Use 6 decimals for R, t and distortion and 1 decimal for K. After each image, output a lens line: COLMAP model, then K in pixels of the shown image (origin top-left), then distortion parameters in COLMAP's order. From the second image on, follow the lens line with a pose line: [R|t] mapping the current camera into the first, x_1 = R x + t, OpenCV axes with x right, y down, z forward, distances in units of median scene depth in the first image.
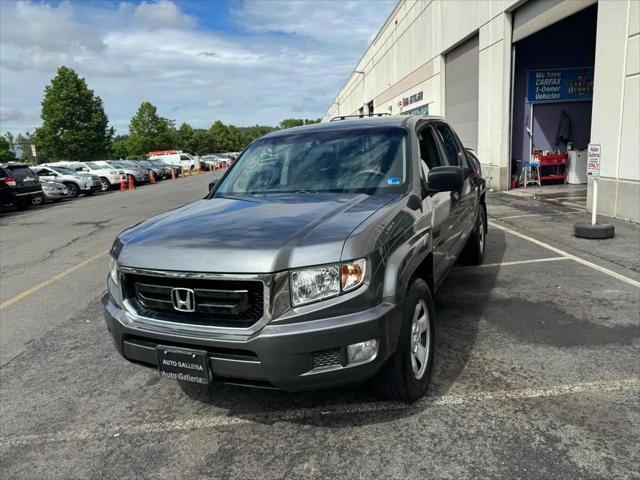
lens RADIAL K [[458.1, 0, 324.8], [0, 458.1, 240.4], [0, 0, 1]] dist [0.002114, -0.004605]
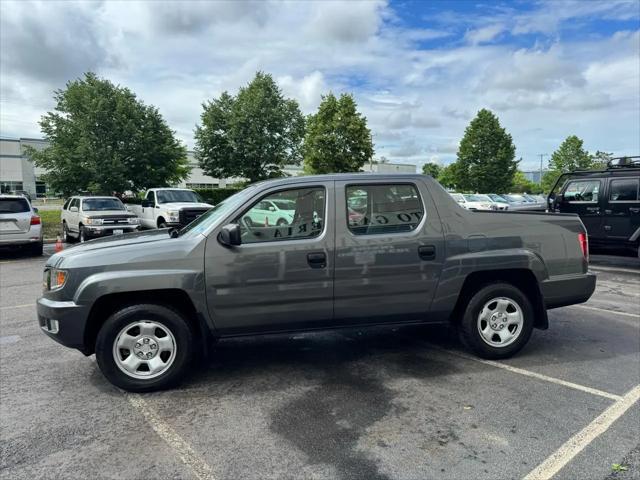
lens RADIAL K [[449.0, 0, 320.2], [0, 449.0, 249.9], [0, 0, 1]] dist [0.035101, -0.047950]
pose [[0.596910, 0.155216, -0.787151, 0.452237], [-0.190365, 0.980491, 0.048984, -0.068666], [0.779397, 0.120607, 0.614812, 0.171177]]
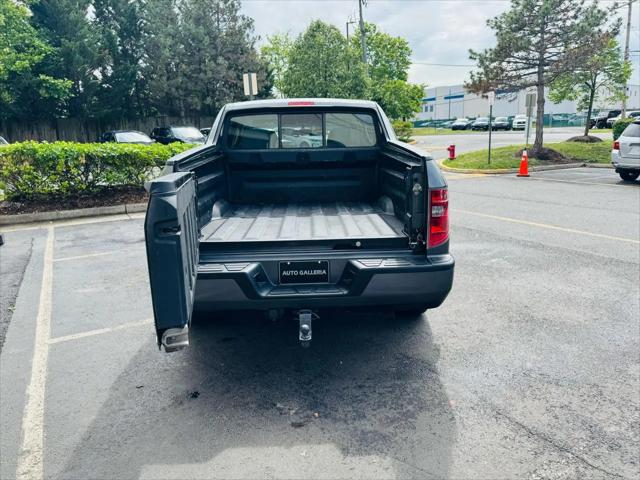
lens RADIAL K [[457.5, 0, 324.5], [0, 457.5, 236.9], [0, 0, 1]] dist [0.005542, -0.008714]
pose [[-0.884578, 0.188793, -0.426472, 0.269163], [-0.005990, 0.909733, 0.415151, -0.212725], [0.466354, 0.369788, -0.803599, 0.987029]]
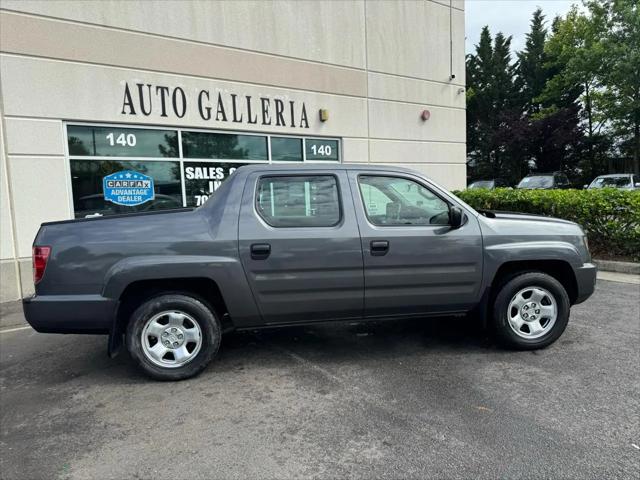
lens RADIAL K [[446.0, 0, 324.3], [0, 446.0, 241.6], [0, 0, 1]] dist [0.082188, -0.118310]
pose [[-0.530492, 0.004640, 0.847677, -0.398541], [0.244022, 0.958492, 0.147467, -0.121698], [-0.811807, 0.285083, -0.509605, 0.771526]]
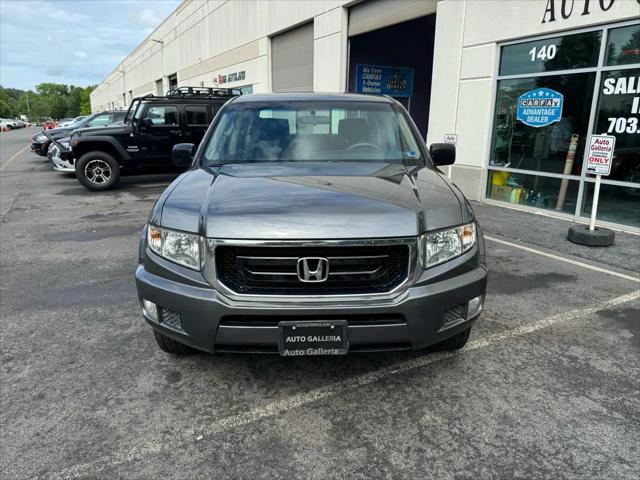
lens RADIAL K [[458.1, 0, 325.9], [0, 458.1, 234.9], [0, 0, 1]] dist [0.010530, -0.012849]
pose [[0.895063, -0.035038, 0.444561, -0.175462], [0.022795, 0.999200, 0.032856, 0.007220], [-0.445356, -0.019275, 0.895146, 0.039797]]
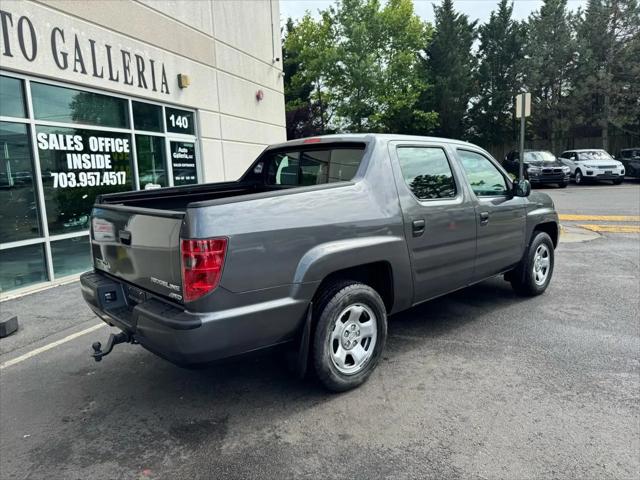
lens RADIAL K [[456.3, 0, 320.8], [0, 456.3, 238.8], [0, 0, 1]] dist [0.004972, -0.008689]
pose [[-0.924023, 0.043496, 0.379855, -0.091640], [0.168580, 0.938068, 0.302669, -0.187539], [-0.343165, 0.343709, -0.874129, 0.980344]]
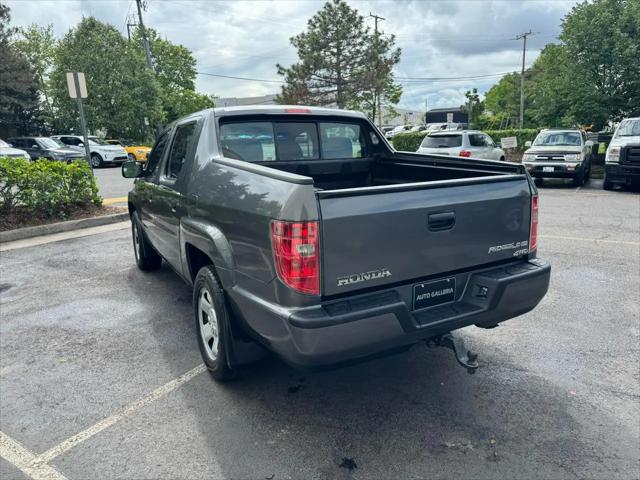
lens RADIAL K [[458.1, 0, 325.9], [0, 458.1, 234.9], [0, 0, 1]] dist [0.010530, -0.012849]
pose [[-0.573408, 0.245966, -0.781476, 0.401454], [-0.099300, 0.925970, 0.364307, -0.194681], [0.813230, 0.286497, -0.506534, 0.827184]]
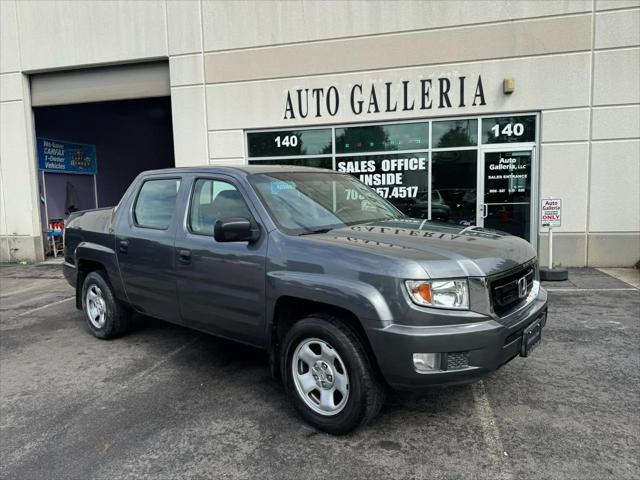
lens RADIAL K [[446.9, 0, 321.5], [0, 446.9, 242.1], [0, 0, 1]] dist [0.069963, -0.099331]
pose [[0.269292, -0.040967, 0.962187, -0.419932], [0.205466, 0.978536, -0.015842, -0.022625], [-0.940885, 0.201962, 0.271930, 0.292234]]
